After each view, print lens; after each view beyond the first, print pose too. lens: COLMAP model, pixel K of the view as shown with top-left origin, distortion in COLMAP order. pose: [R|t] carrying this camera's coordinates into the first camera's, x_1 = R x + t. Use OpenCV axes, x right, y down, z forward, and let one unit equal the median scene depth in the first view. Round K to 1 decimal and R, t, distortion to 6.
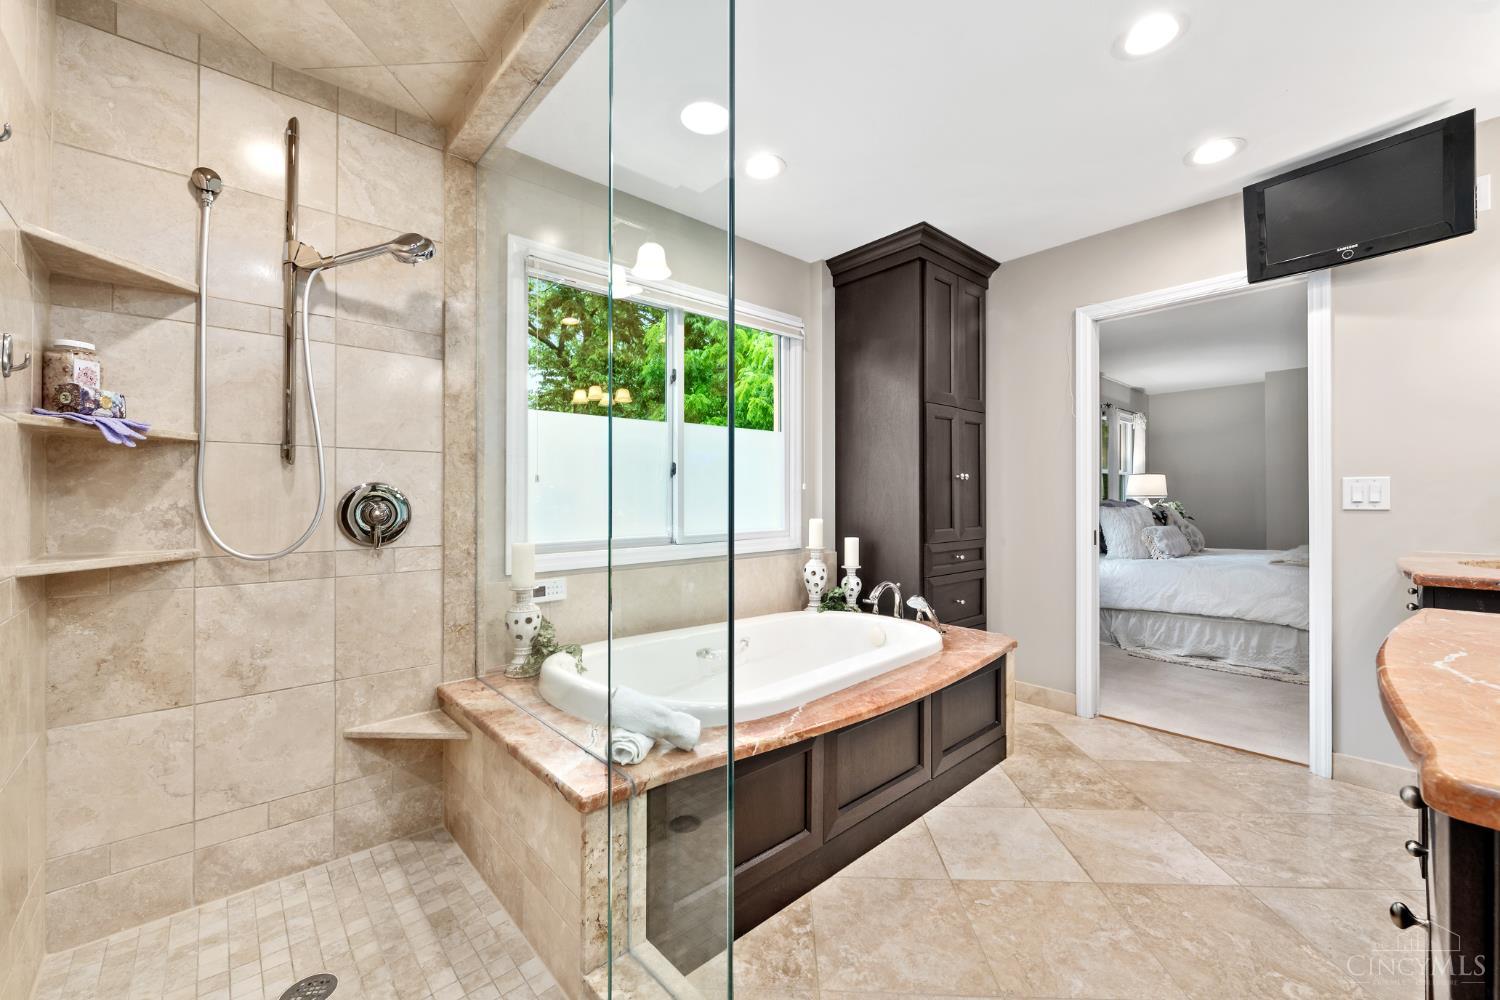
lens RADIAL K [[598.5, 0, 748.3], [0, 598.5, 496.7], [0, 0, 1]] dist [-0.005751, 0.000106]
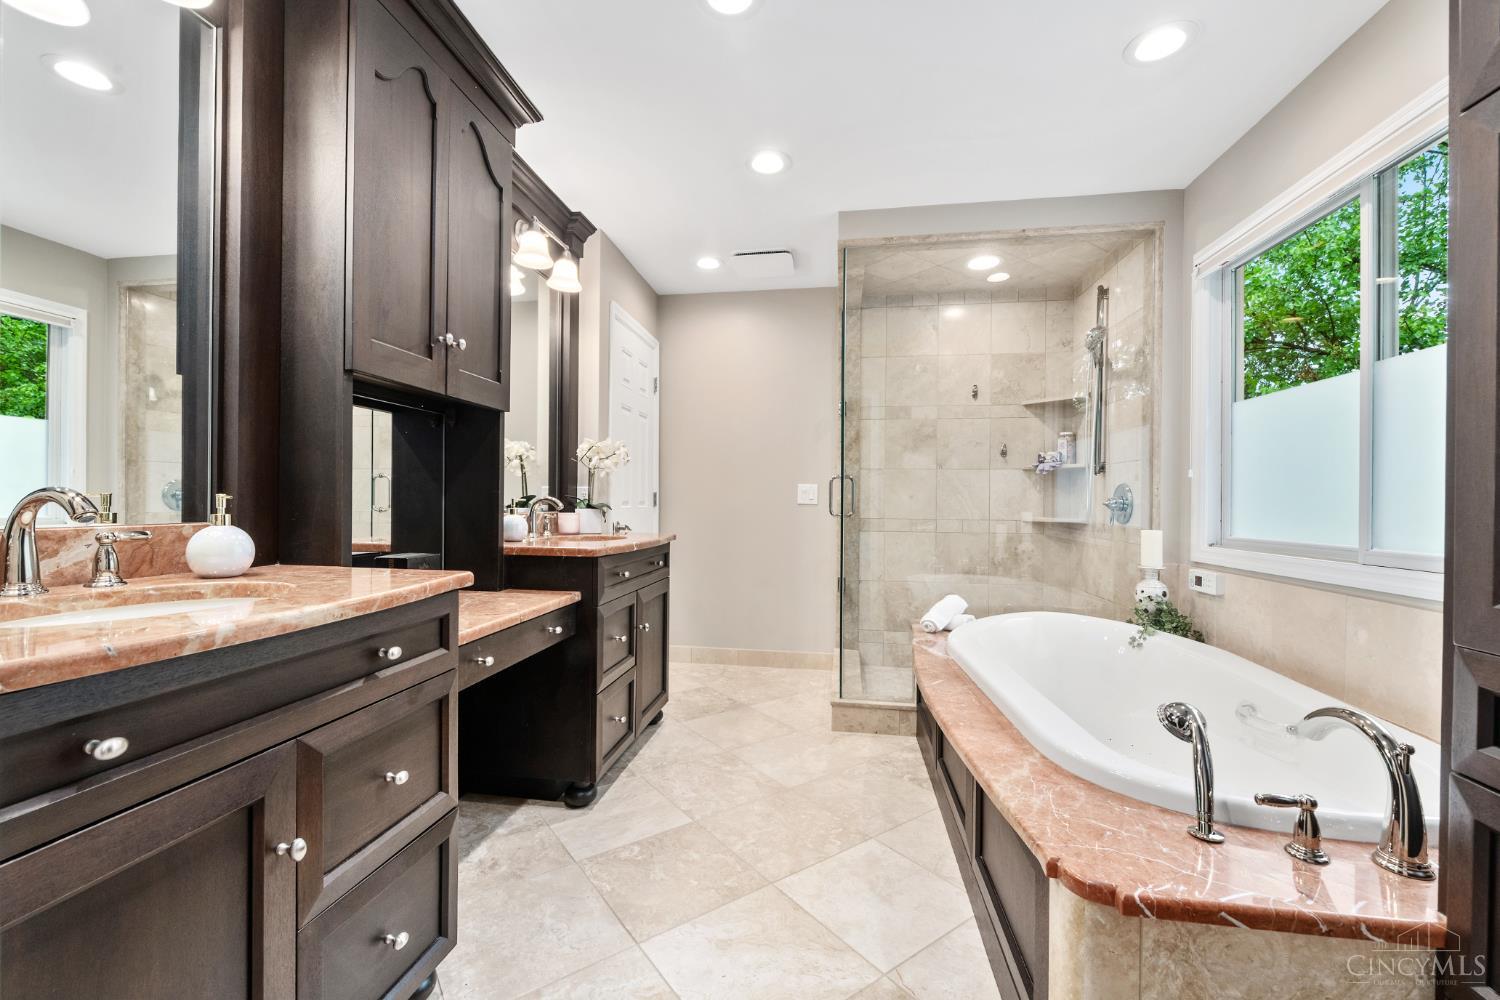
lens RADIAL K [[598.5, 0, 747.7], [0, 598.5, 502.5], [0, 0, 1]] dist [-0.005751, 0.000106]
pose [[-0.774203, 0.003935, -0.632925, 1.229625], [0.004901, 0.999988, 0.000222, 0.022878], [0.632918, -0.002930, -0.774213, 1.735981]]
